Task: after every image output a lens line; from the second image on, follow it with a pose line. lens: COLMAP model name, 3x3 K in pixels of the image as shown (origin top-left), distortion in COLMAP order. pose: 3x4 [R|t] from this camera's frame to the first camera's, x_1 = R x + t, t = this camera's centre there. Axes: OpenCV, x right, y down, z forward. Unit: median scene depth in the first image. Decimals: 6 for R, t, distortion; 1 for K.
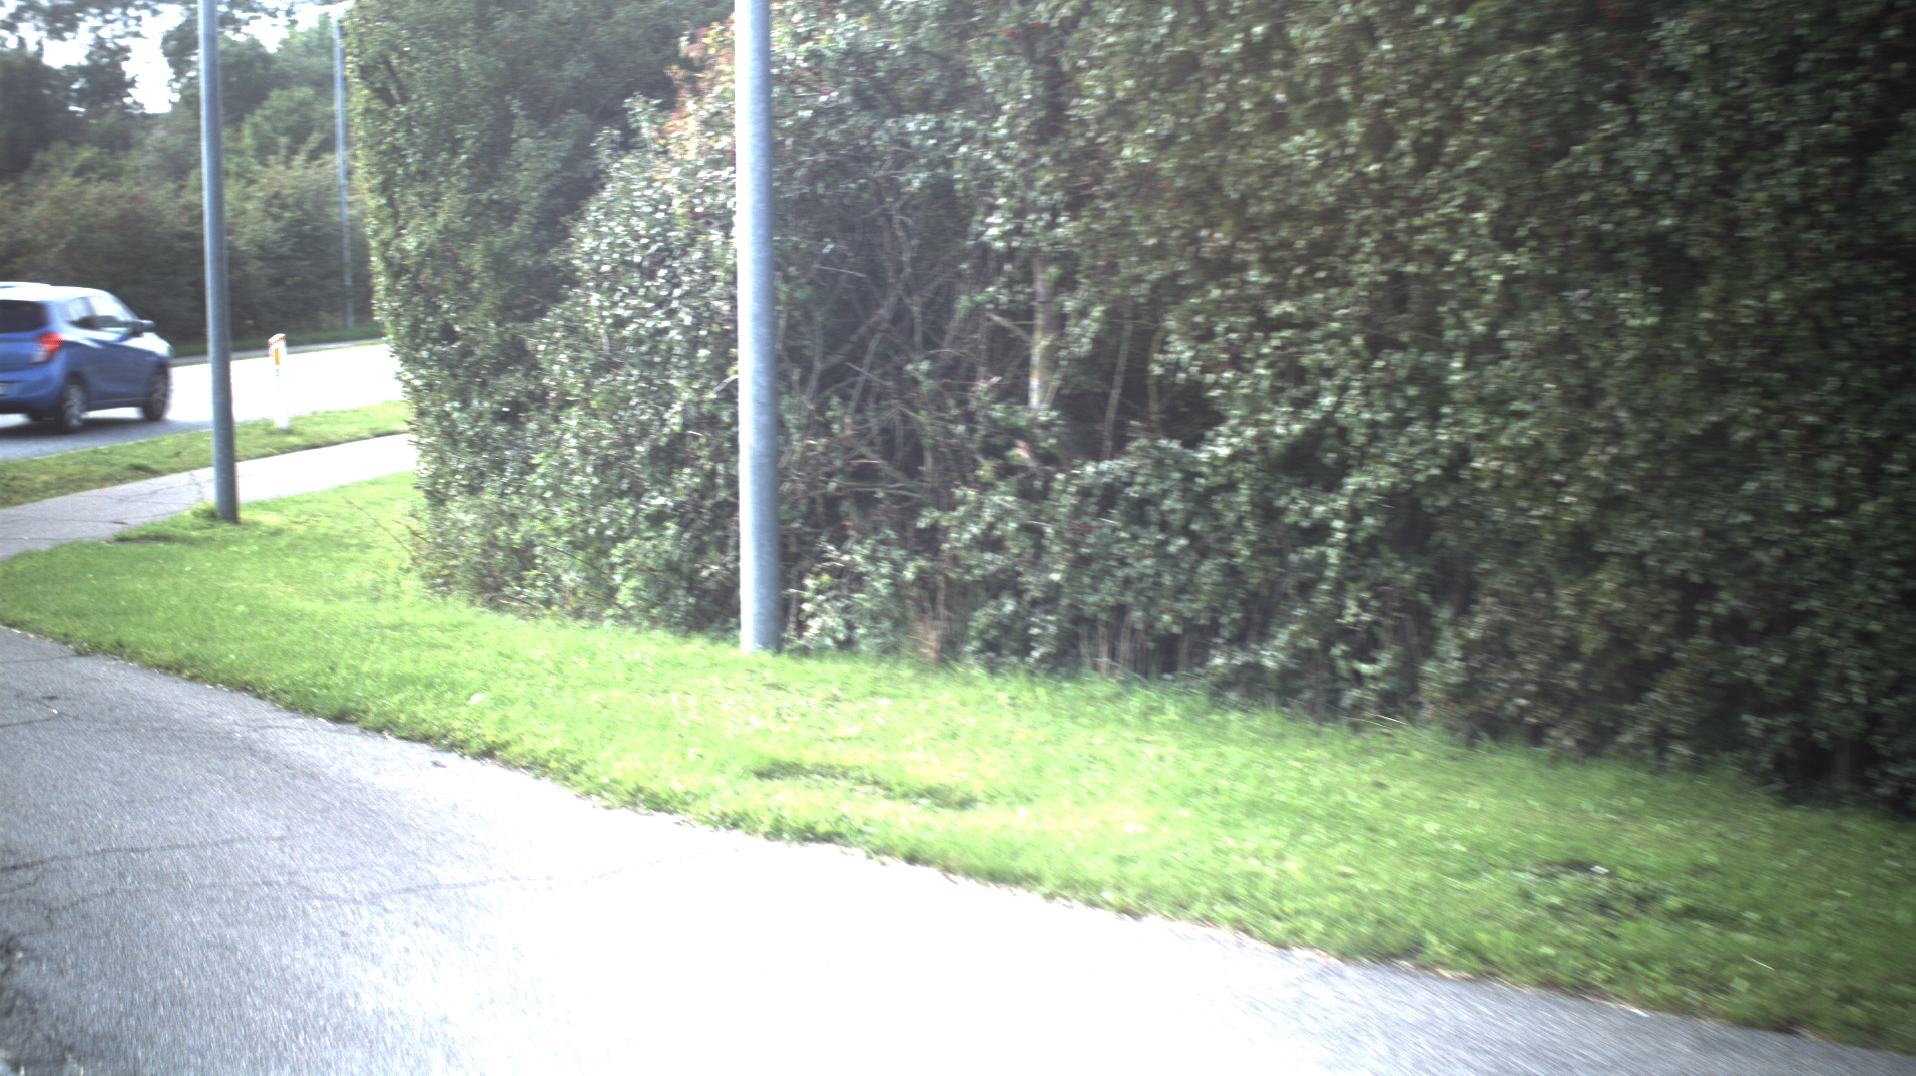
lens RADIAL K [[3335.0, 0, 958.0], [0, 3335.0, 538.0], [0, 0, 1]] dist [-0.323370, 0.819746]
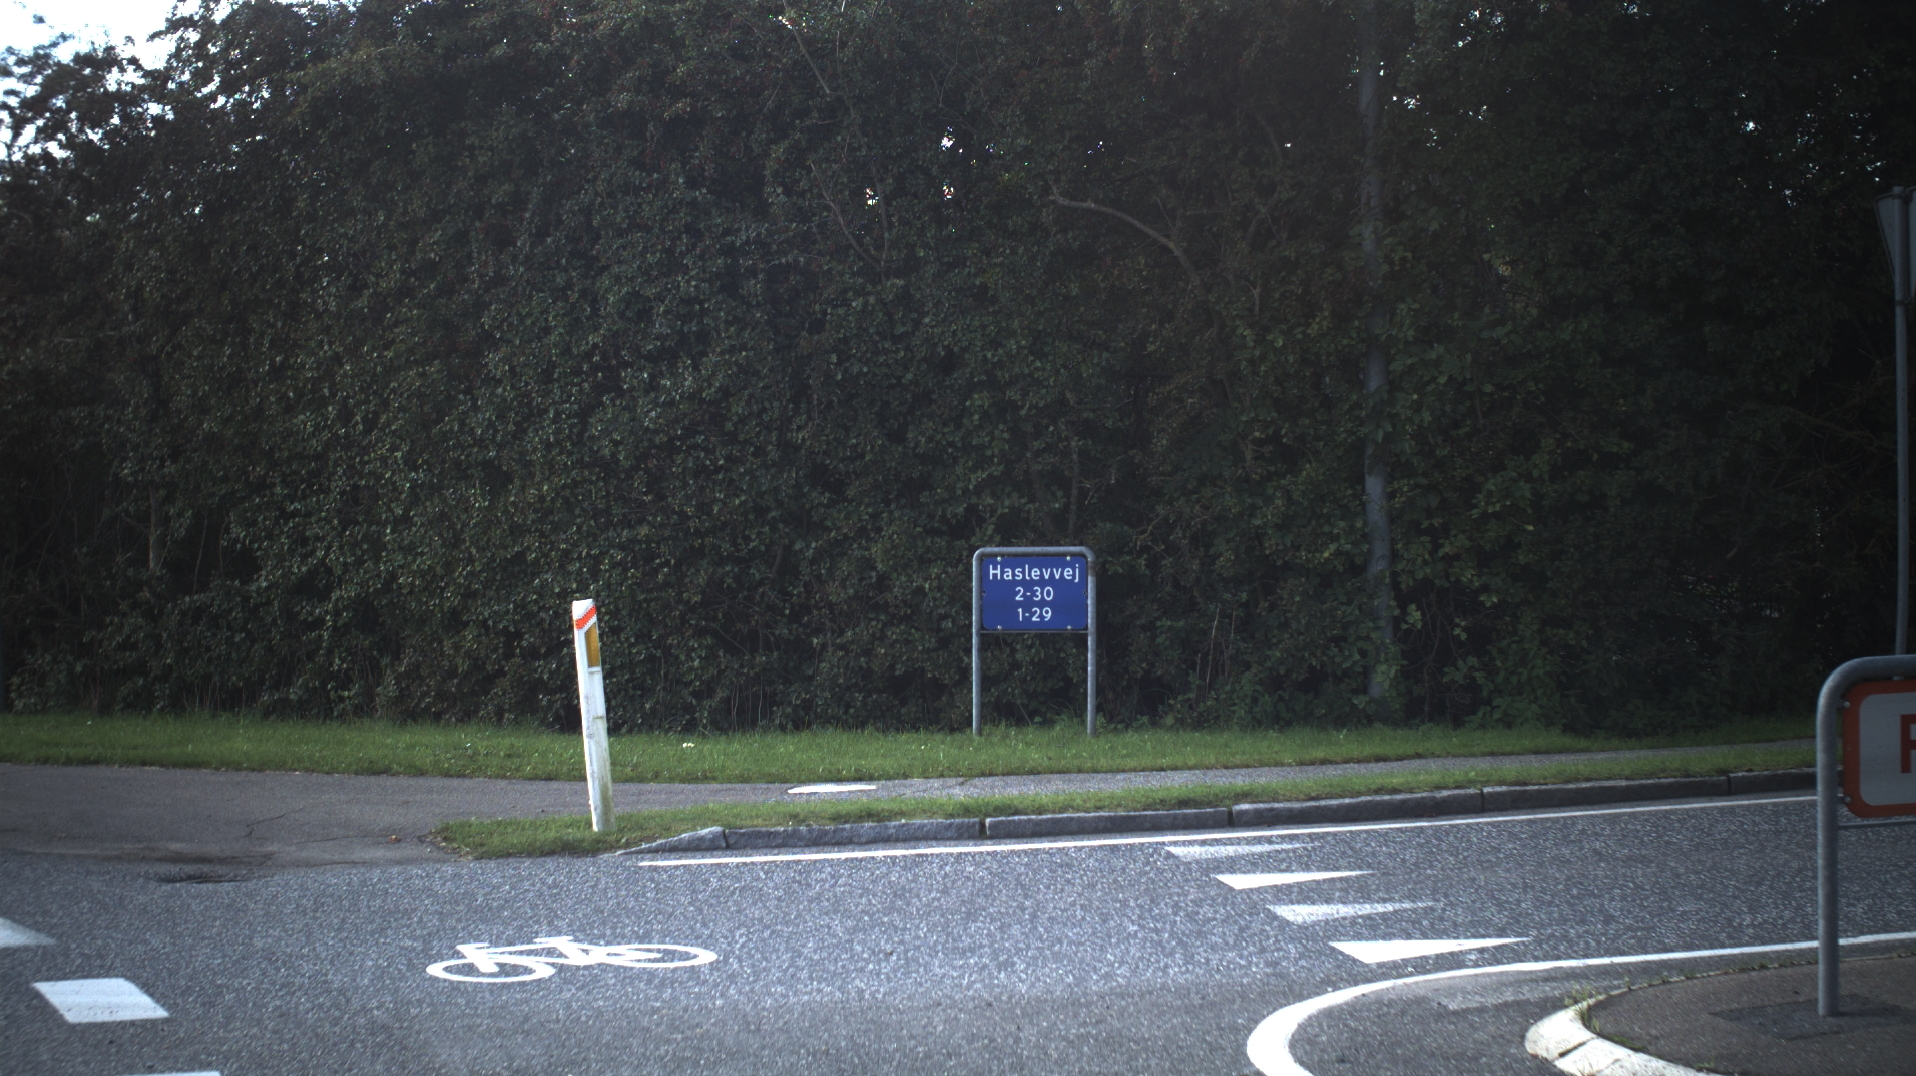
lens RADIAL K [[3335.0, 0, 958.0], [0, 3335.0, 538.0], [0, 0, 1]] dist [-0.323370, 0.819746]
pose [[0.944214, -0.021862, 0.328607, -0.165906], [0.048781, 0.996072, -0.073899, 0.108029], [-0.325701, 0.085806, 0.941571, -0.907149]]
